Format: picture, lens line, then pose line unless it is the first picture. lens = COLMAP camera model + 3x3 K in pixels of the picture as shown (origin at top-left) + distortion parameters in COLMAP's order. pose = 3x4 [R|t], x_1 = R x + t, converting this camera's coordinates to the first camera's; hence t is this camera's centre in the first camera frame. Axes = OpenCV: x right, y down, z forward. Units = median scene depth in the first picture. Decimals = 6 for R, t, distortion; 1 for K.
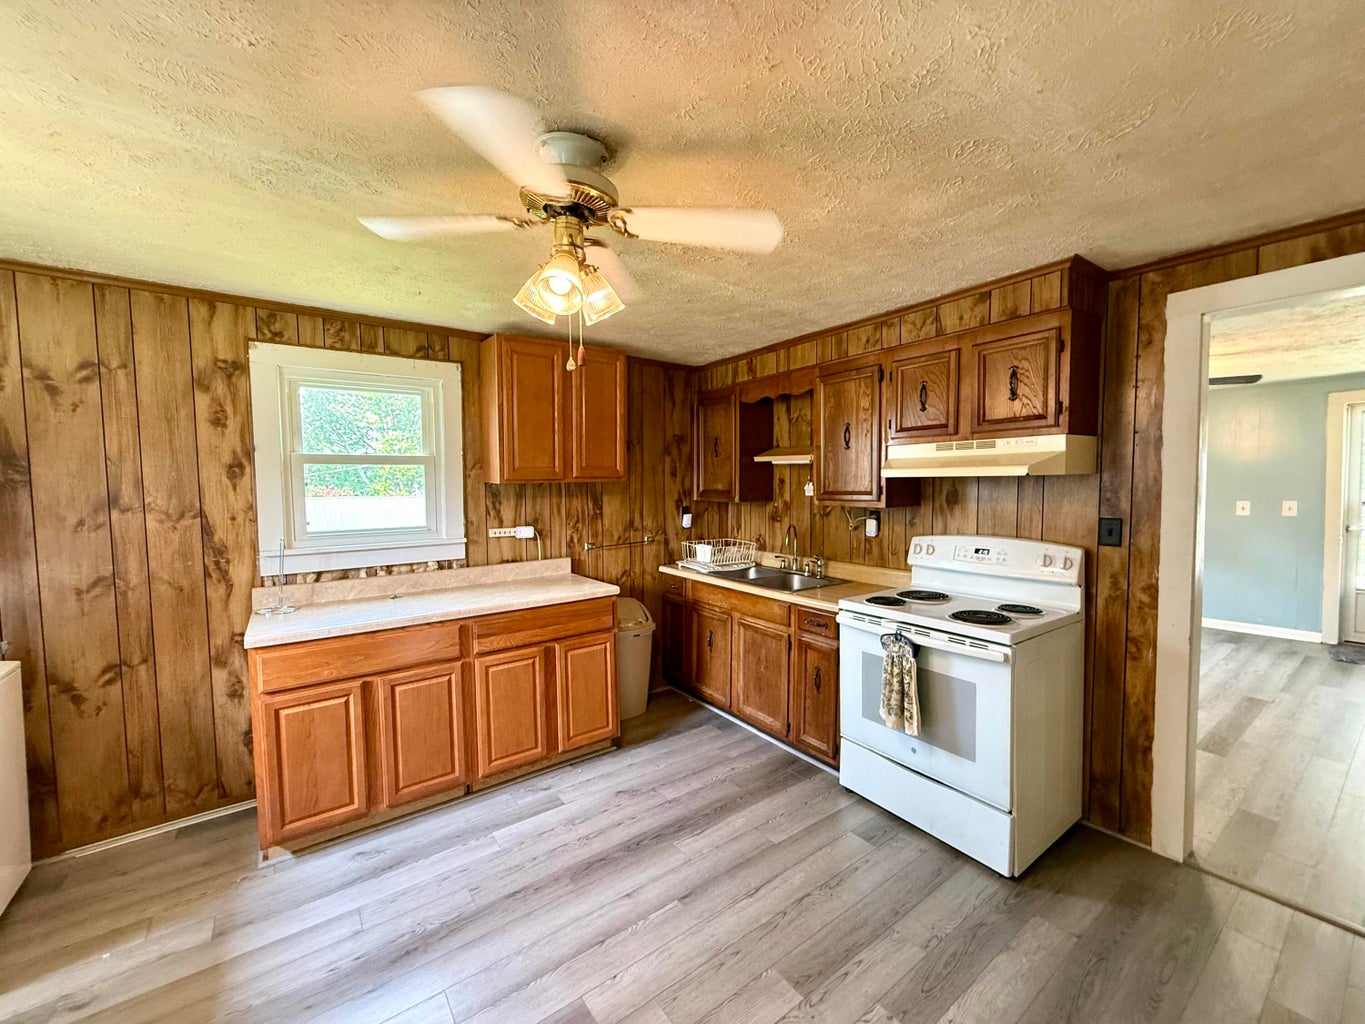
lens RADIAL K [[547.2, 0, 677.7], [0, 547.2, 517.0], [0, 0, 1]] dist [0.000034, -0.000130]
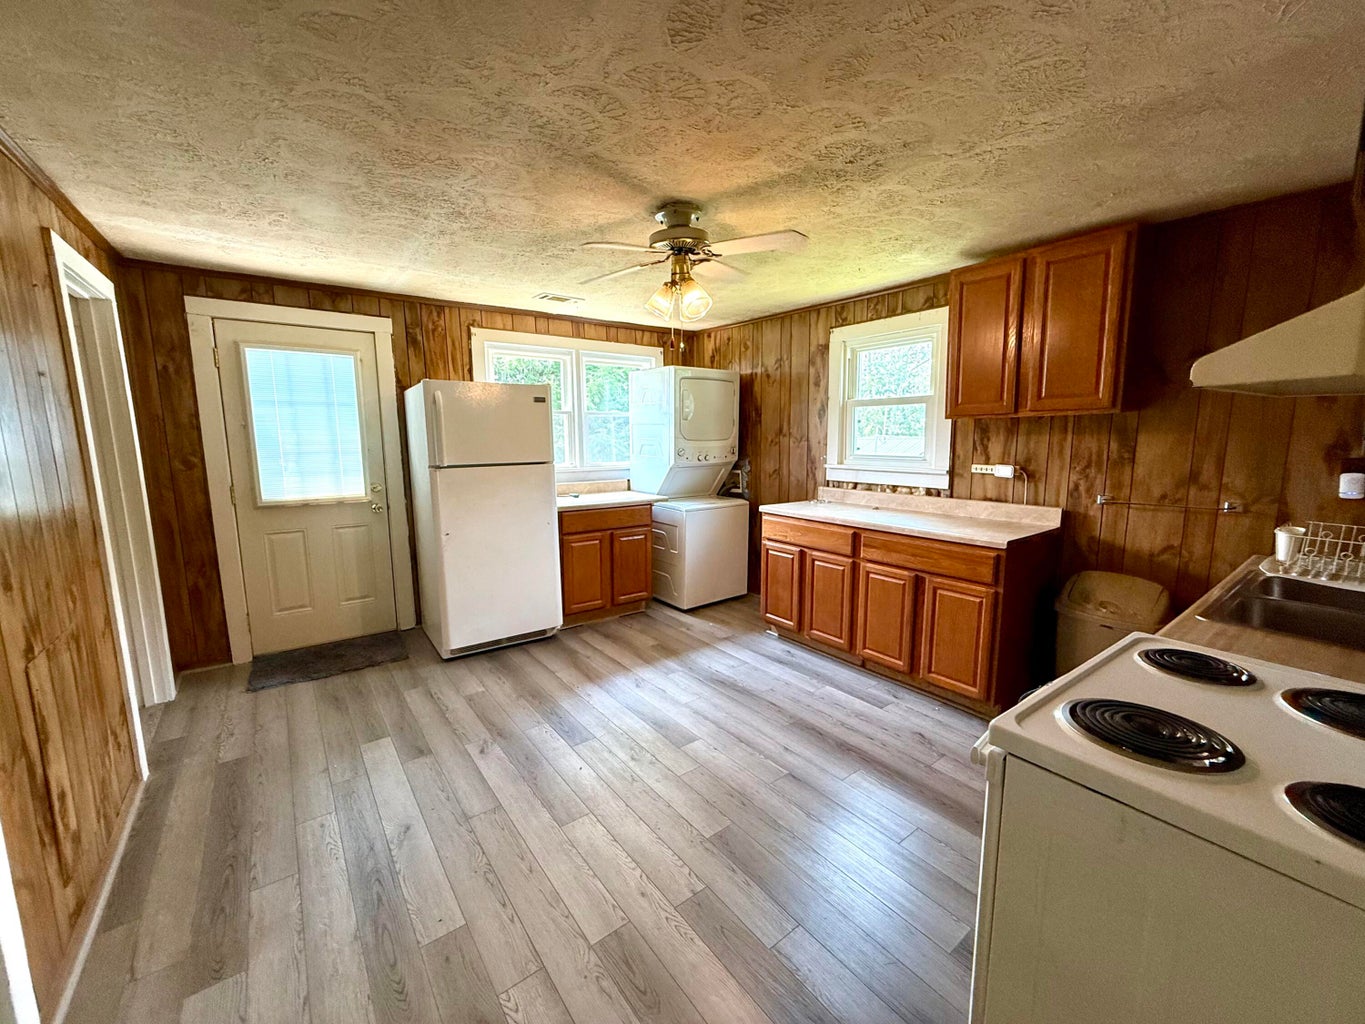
lens RADIAL K [[547.2, 0, 677.7], [0, 547.2, 517.0], [0, 0, 1]] dist [0.000034, -0.000130]
pose [[0.006581, 0.166795, -0.985970, 0.770931], [-0.050152, 0.984805, 0.166264, -0.026388], [0.998720, 0.048354, 0.014846, 0.506849]]
